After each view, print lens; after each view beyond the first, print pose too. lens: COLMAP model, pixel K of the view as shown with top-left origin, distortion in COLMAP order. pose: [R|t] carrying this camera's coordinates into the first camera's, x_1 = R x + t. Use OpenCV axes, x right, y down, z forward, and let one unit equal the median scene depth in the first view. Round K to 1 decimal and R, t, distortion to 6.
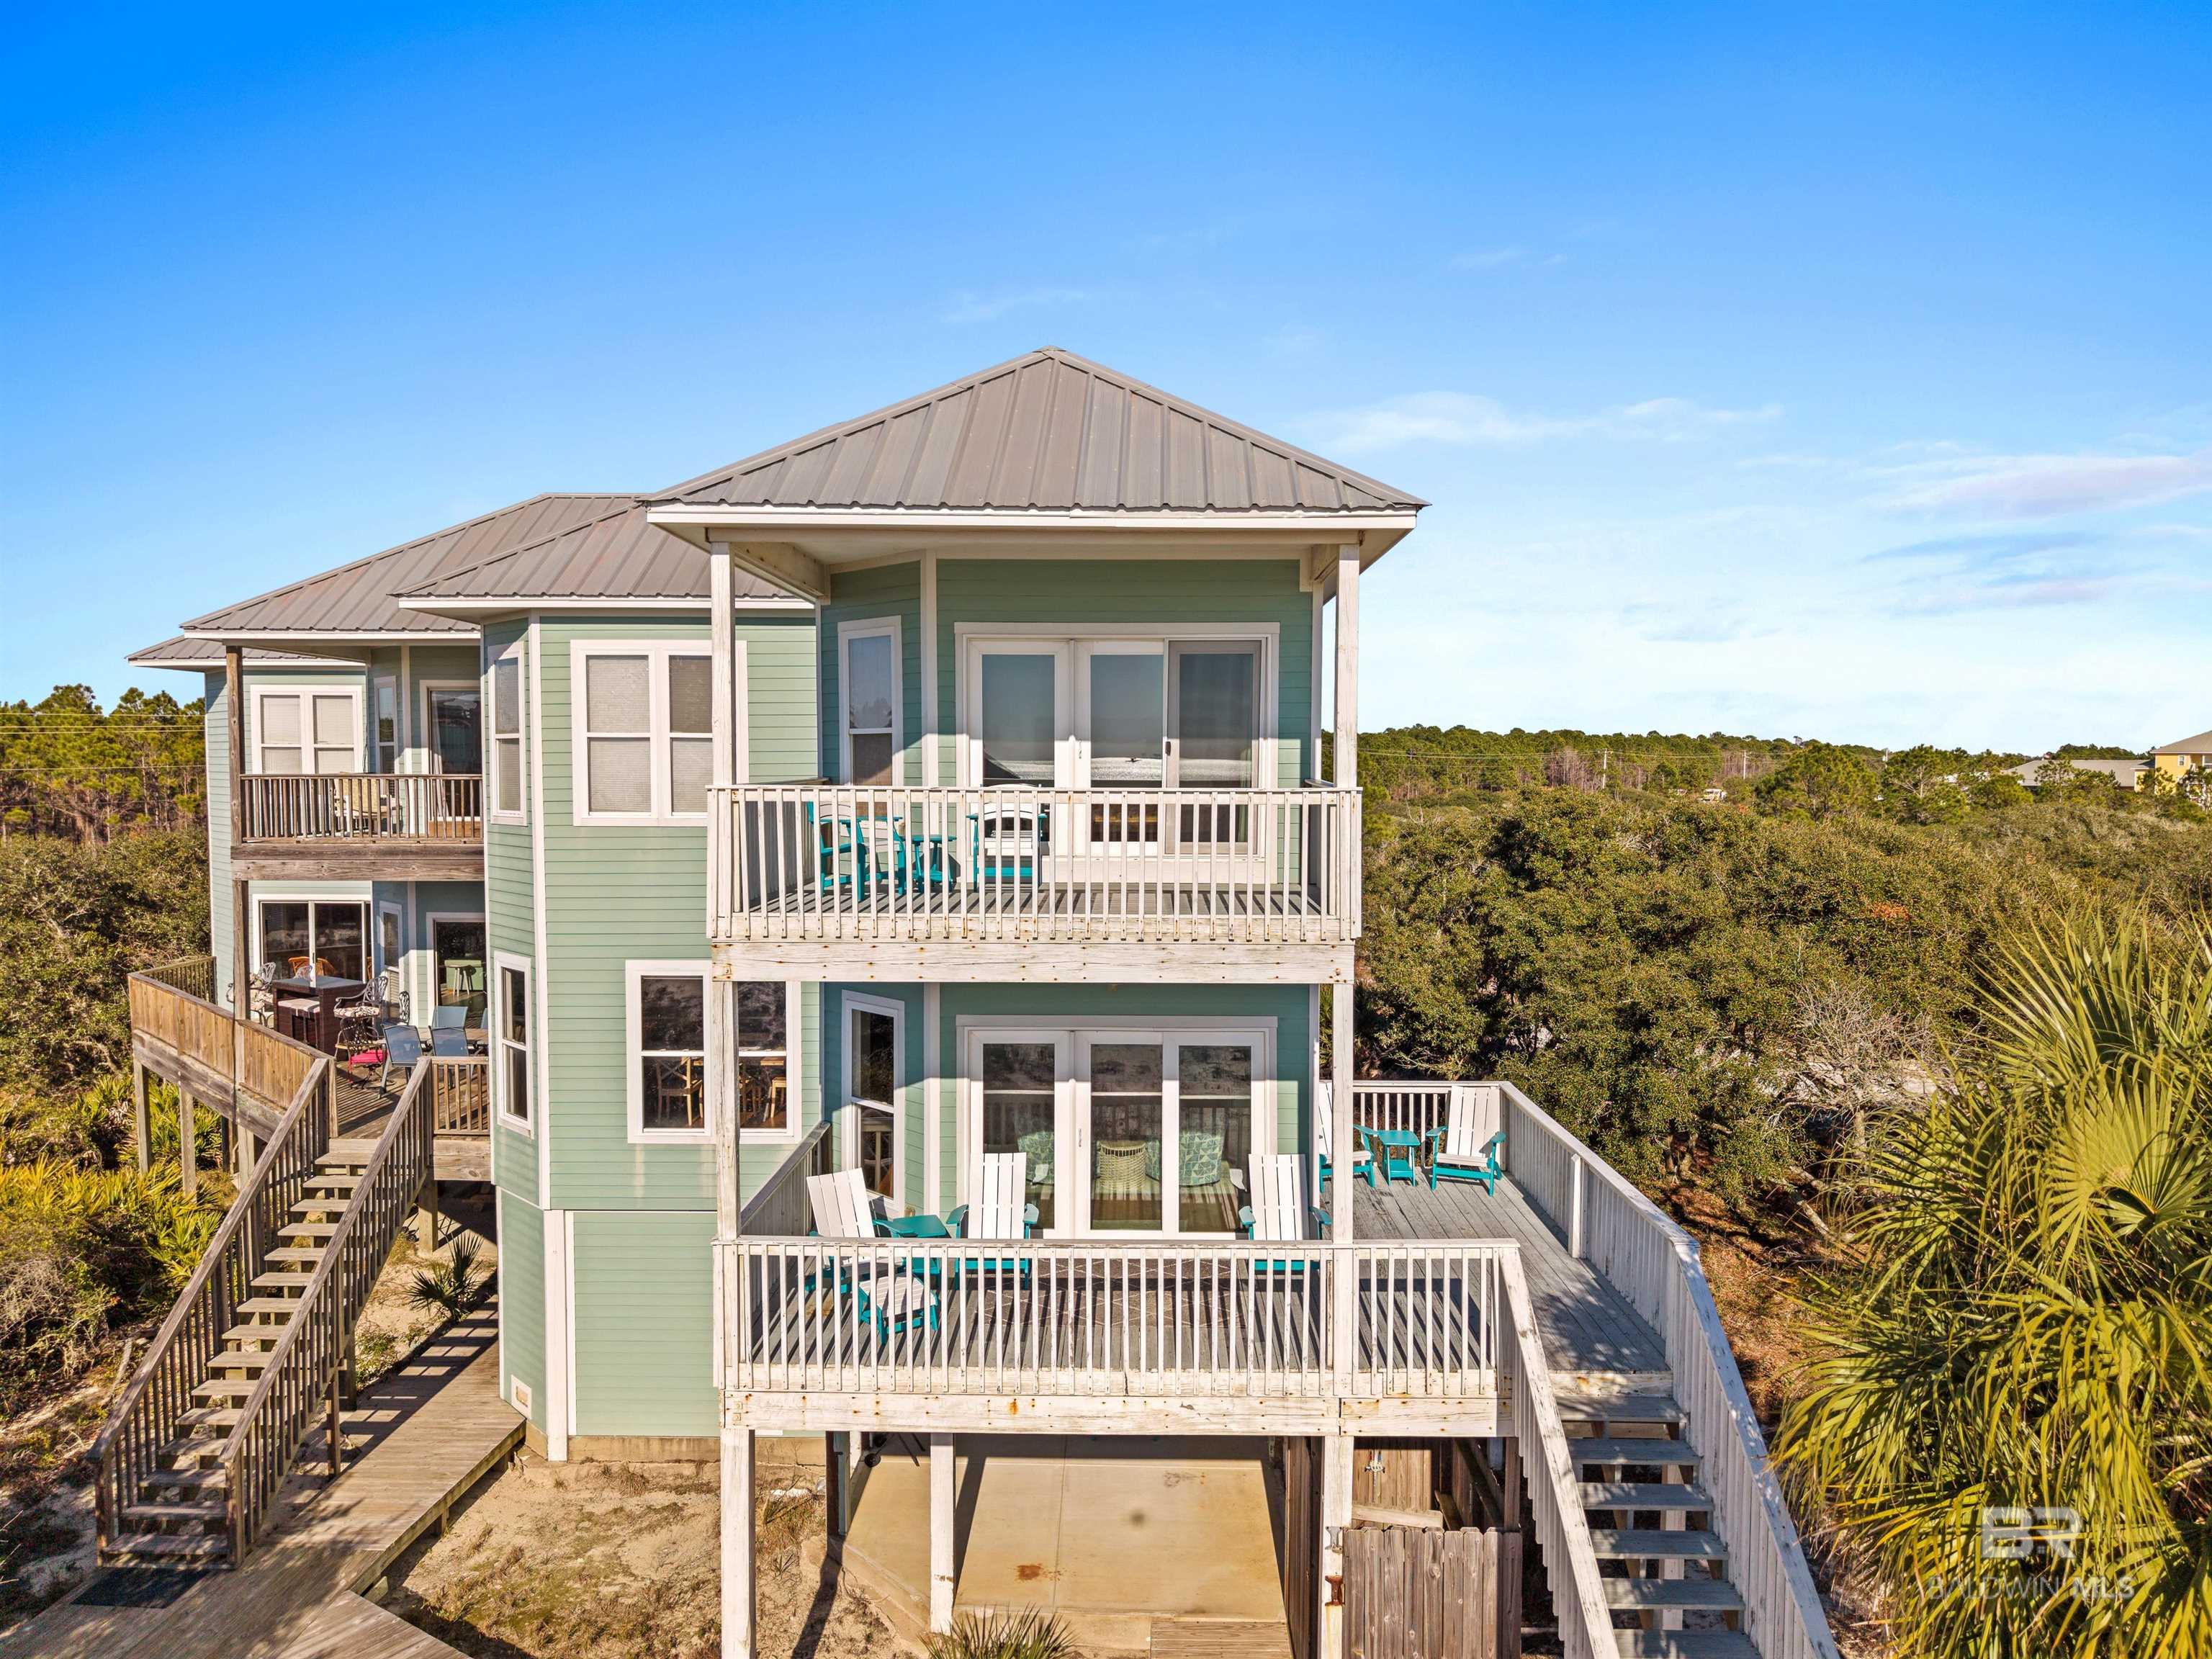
lens RADIAL K [[1507.2, 0, 1106.0], [0, 1507.2, 829.5], [0, 0, 1]] dist [0.023337, -0.028206]
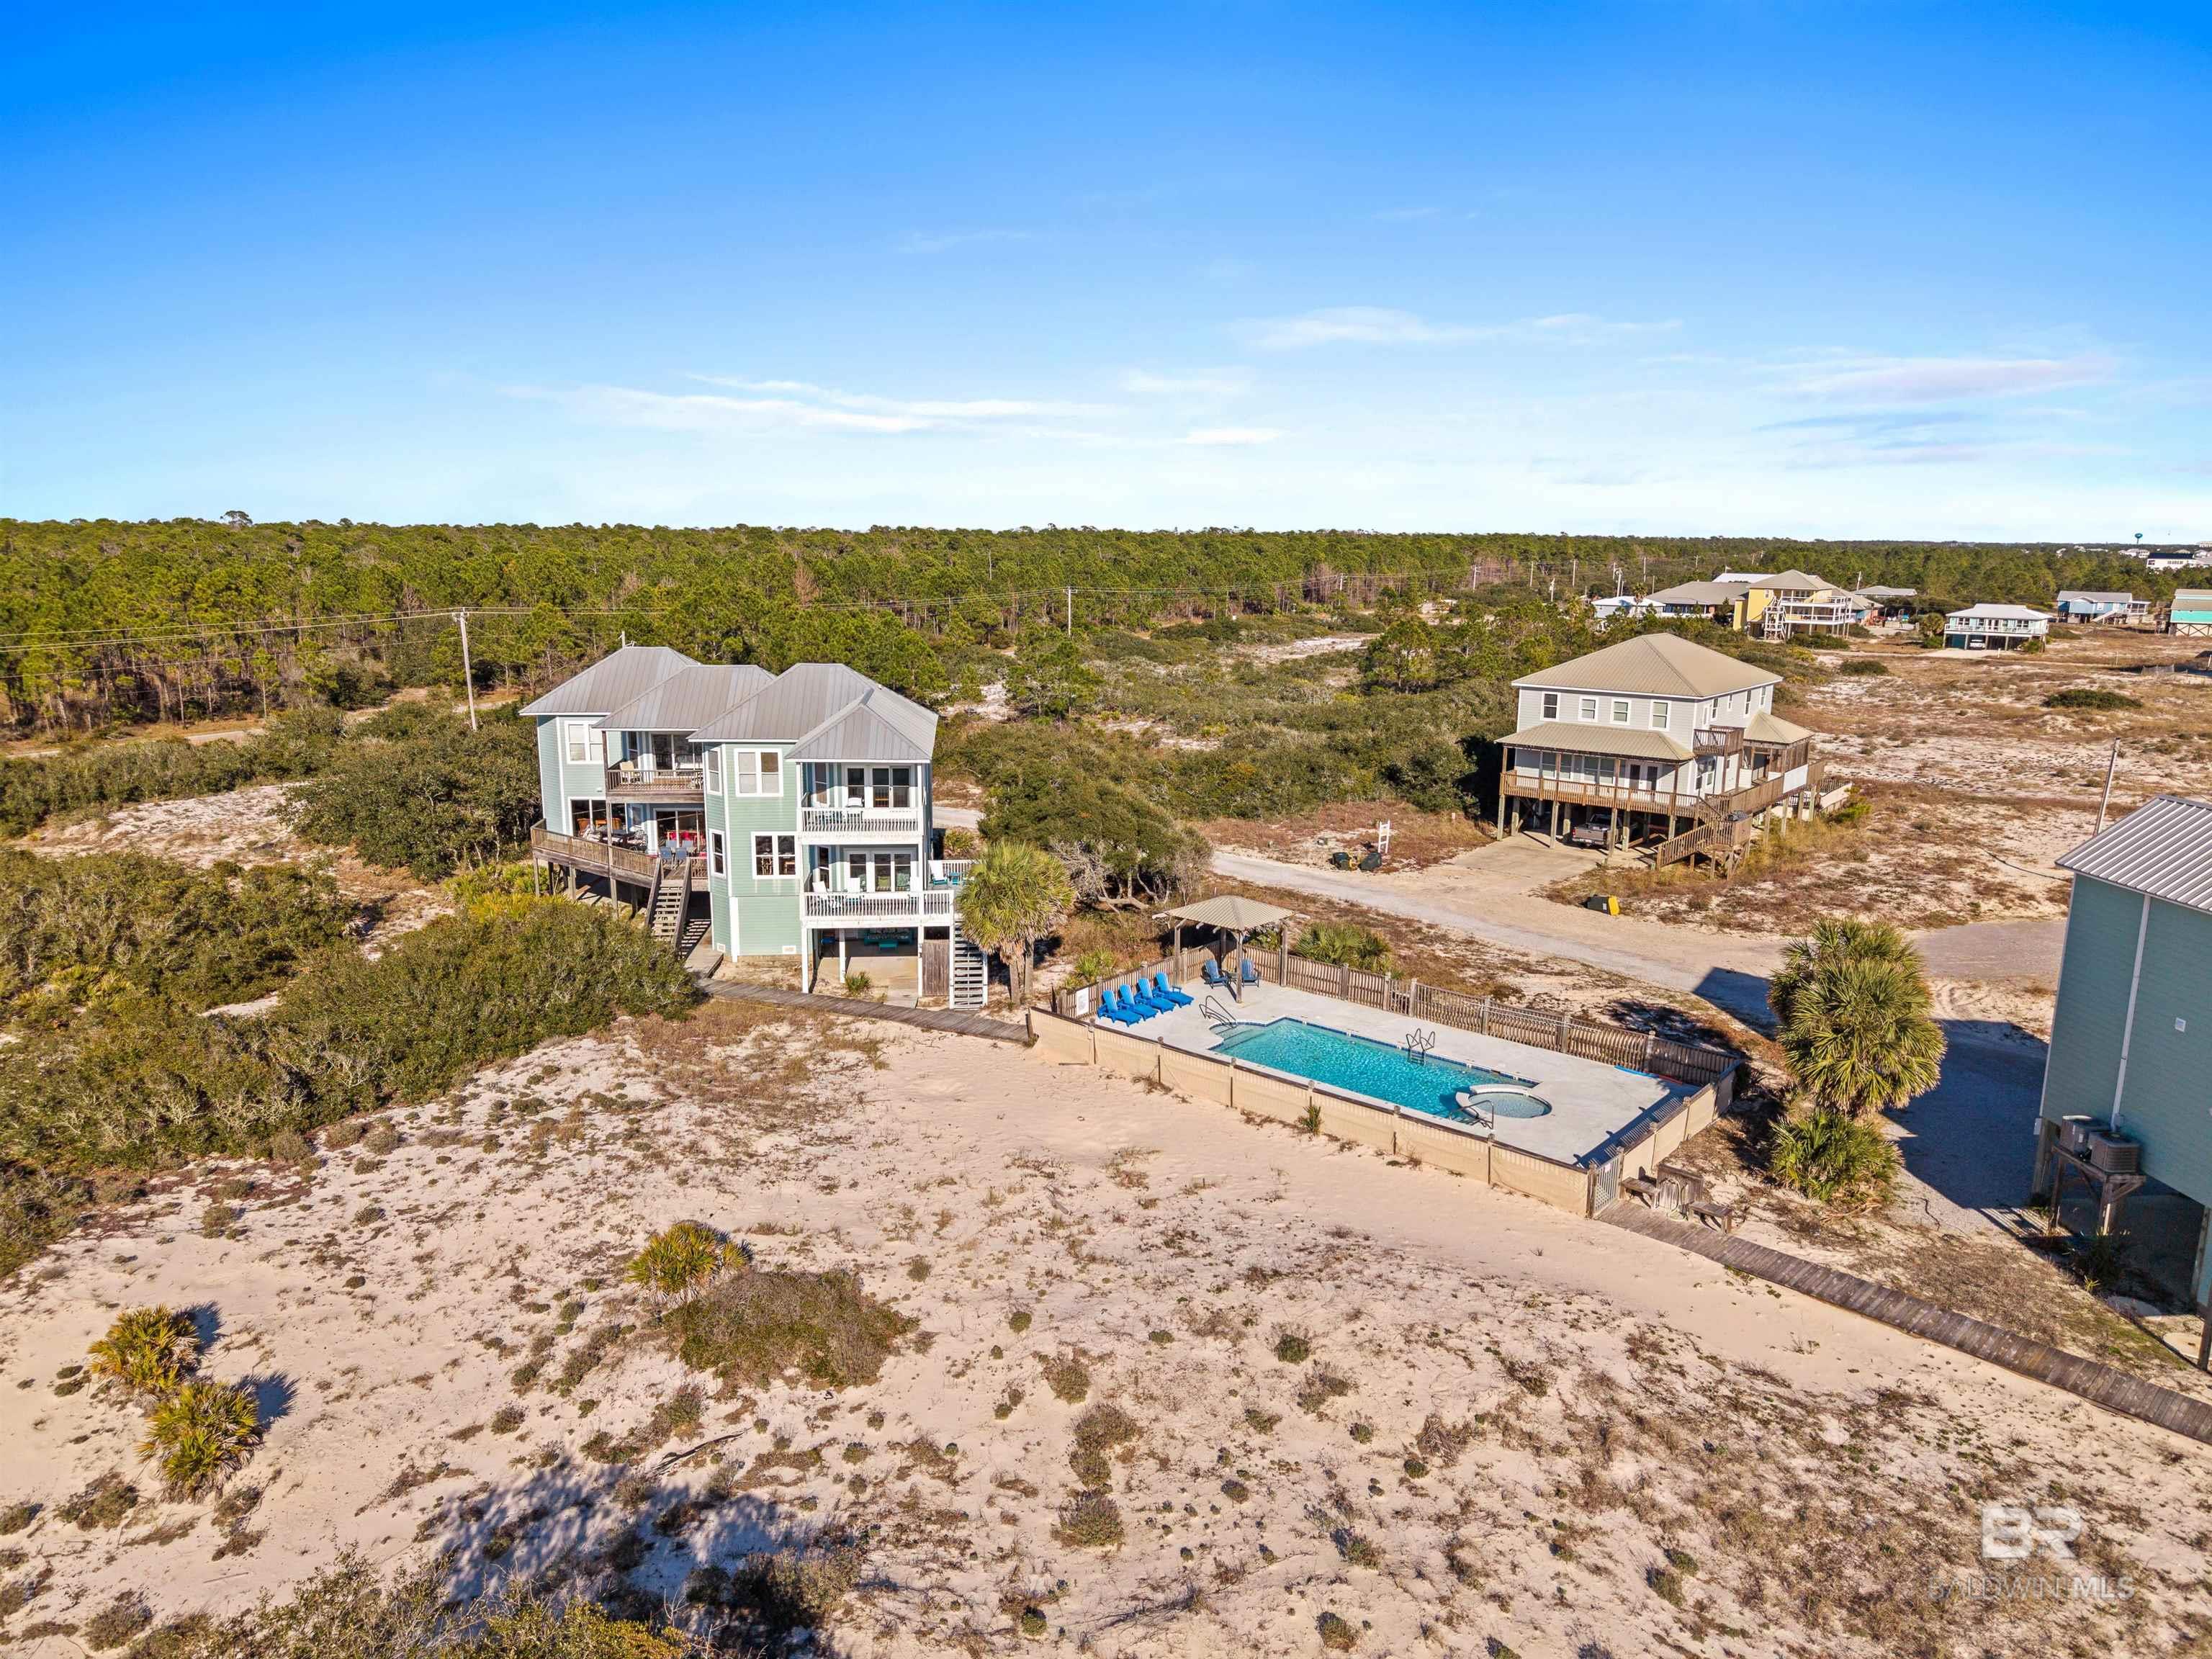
lens RADIAL K [[1507.2, 0, 1106.0], [0, 1507.2, 829.5], [0, 0, 1]] dist [0.023337, -0.028206]
pose [[0.993454, -0.012266, 0.113573, 0.135561], [-0.004936, 0.988681, 0.149953, -0.485389], [-0.114127, -0.149531, 0.982148, -2.789334]]
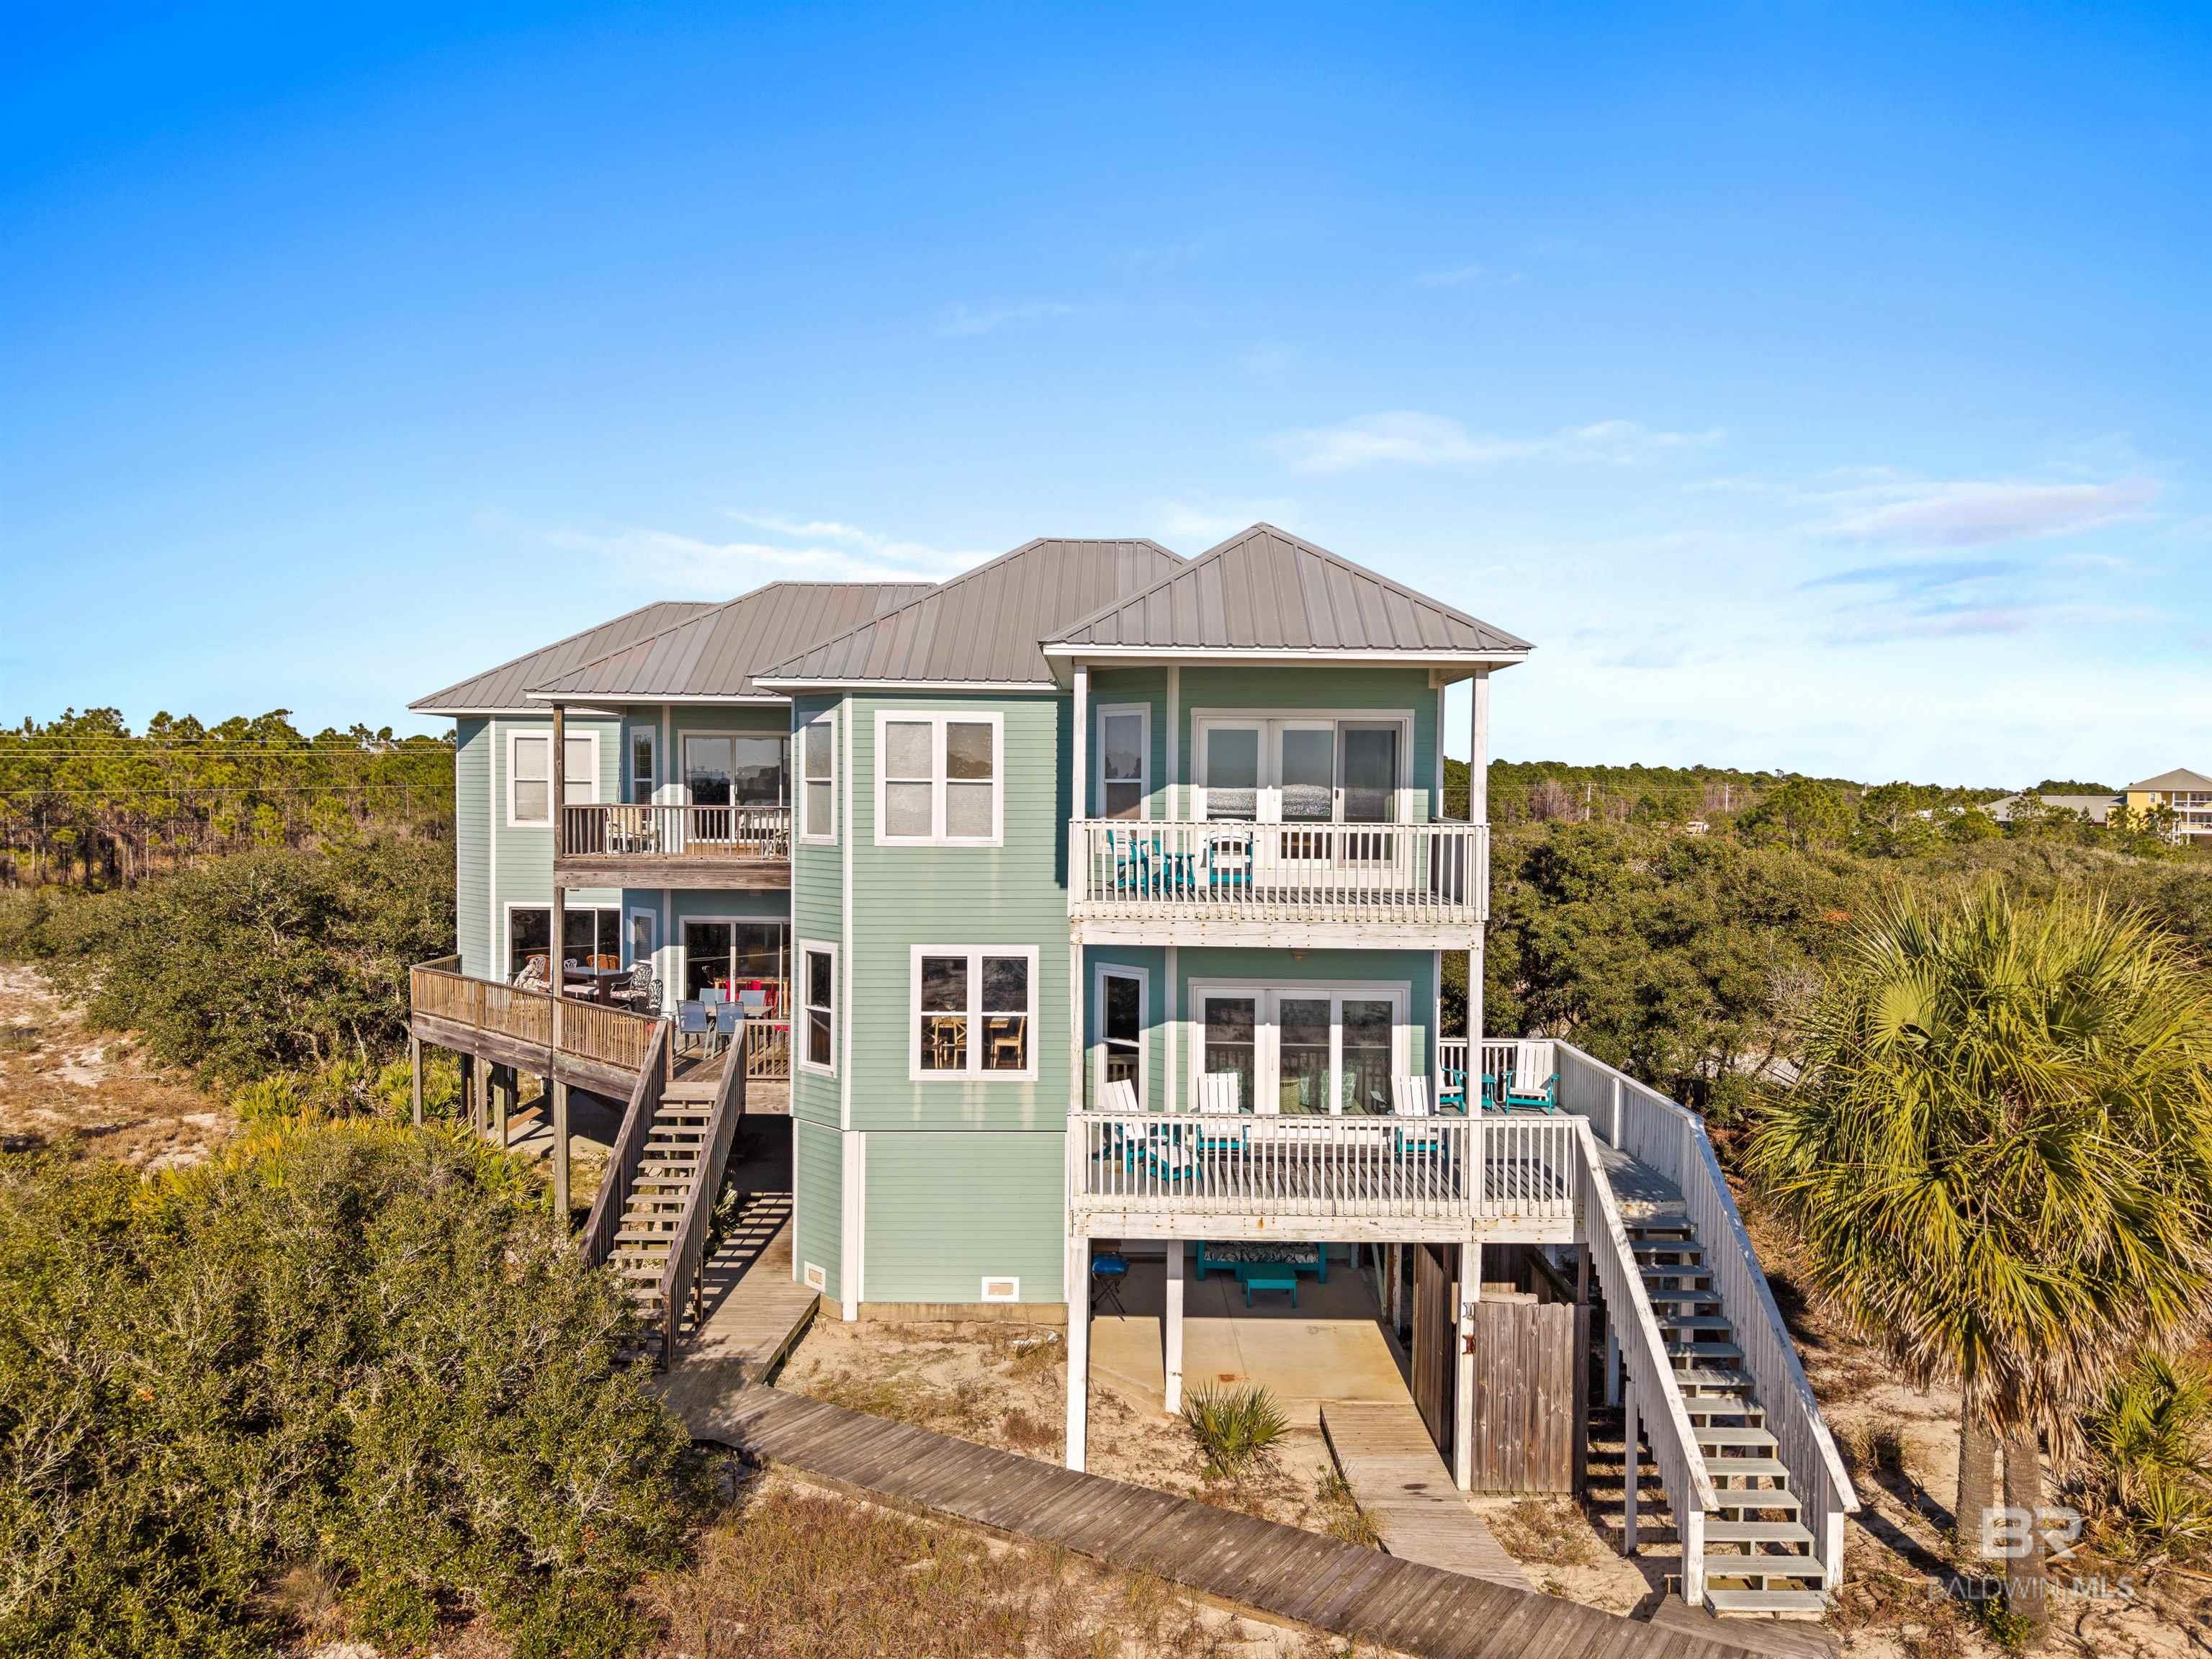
lens RADIAL K [[1545.9, 0, 1106.0], [0, 1545.9, 829.5], [0, 0, 1]] dist [0.034605, -0.050825]
pose [[0.999783, 0.007630, 0.019372, -0.168952], [-0.007267, 0.999798, -0.018733, 0.007215], [-0.019511, 0.018588, 0.999637, -0.390195]]
